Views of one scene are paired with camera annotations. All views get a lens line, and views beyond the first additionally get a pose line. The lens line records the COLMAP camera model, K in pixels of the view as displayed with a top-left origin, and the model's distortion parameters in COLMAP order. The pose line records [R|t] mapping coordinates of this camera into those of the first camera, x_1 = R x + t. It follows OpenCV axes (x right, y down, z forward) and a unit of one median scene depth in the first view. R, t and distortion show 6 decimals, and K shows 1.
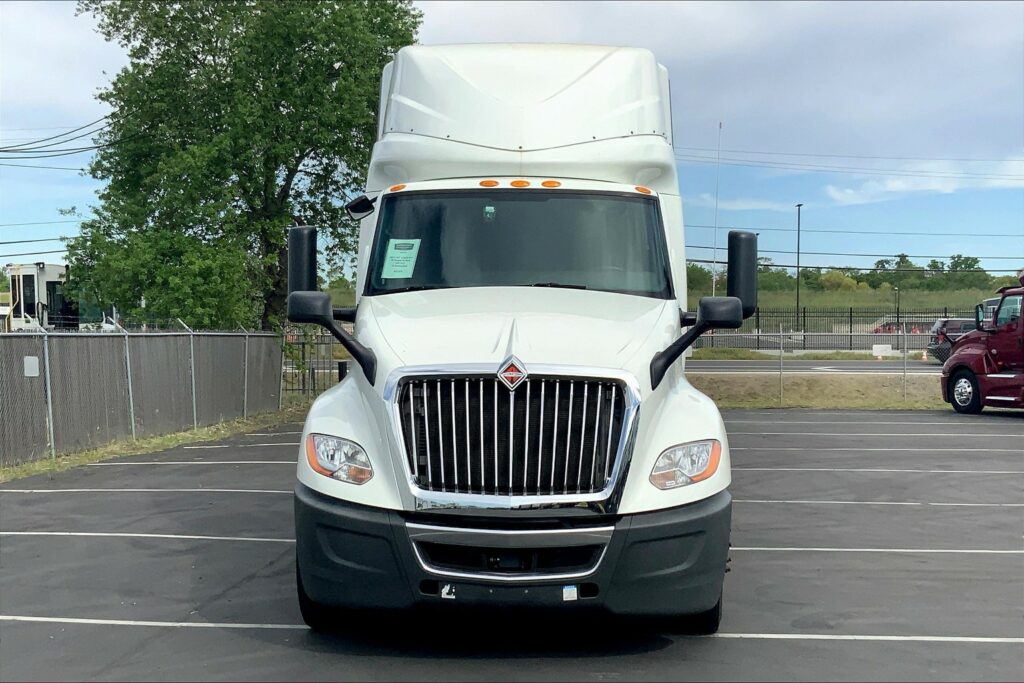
lens RADIAL K [[1472.6, 0, 512.0], [0, 1472.6, 341.5], [0, 0, 1]] dist [0.164700, -0.017823]
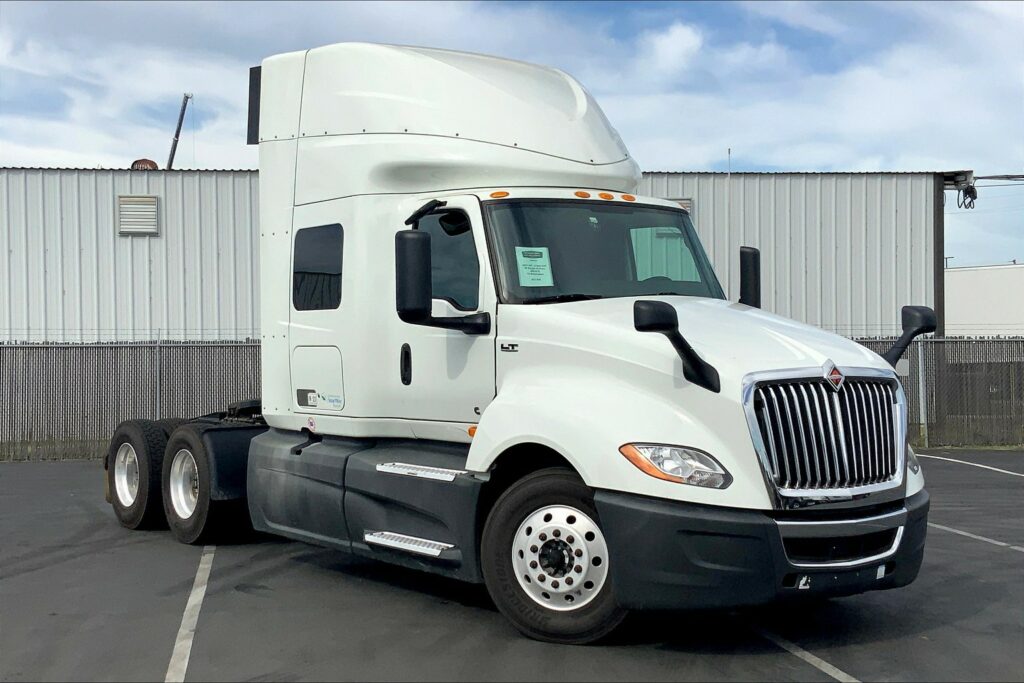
lens RADIAL K [[1440.9, 0, 512.0], [0, 1440.9, 341.5], [0, 0, 1]] dist [0.088546, -0.021140]
pose [[0.794755, -0.011862, 0.606815, -0.828183], [0.016376, 0.999864, -0.001902, -0.005169], [-0.606710, 0.011448, 0.794841, 0.295685]]
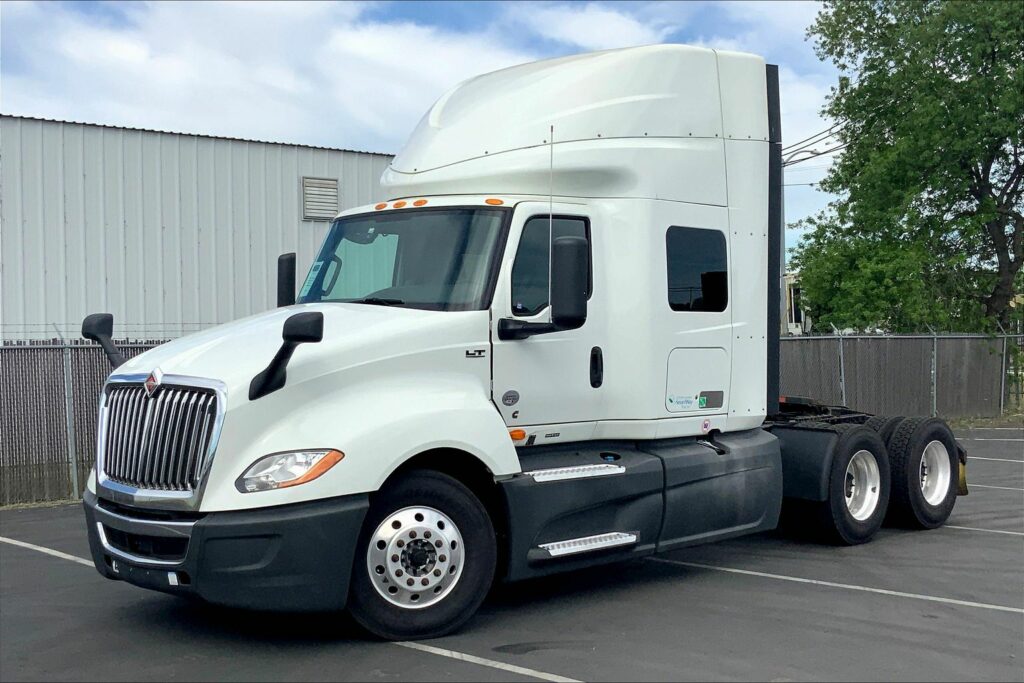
lens RADIAL K [[1440.9, 0, 512.0], [0, 1440.9, 341.5], [0, 0, 1]] dist [0.088546, -0.021140]
pose [[0.741277, -0.002162, -0.671196, 0.957175], [0.002946, 0.999996, 0.000032, -0.009475], [0.671193, -0.002001, 0.741280, 0.350413]]
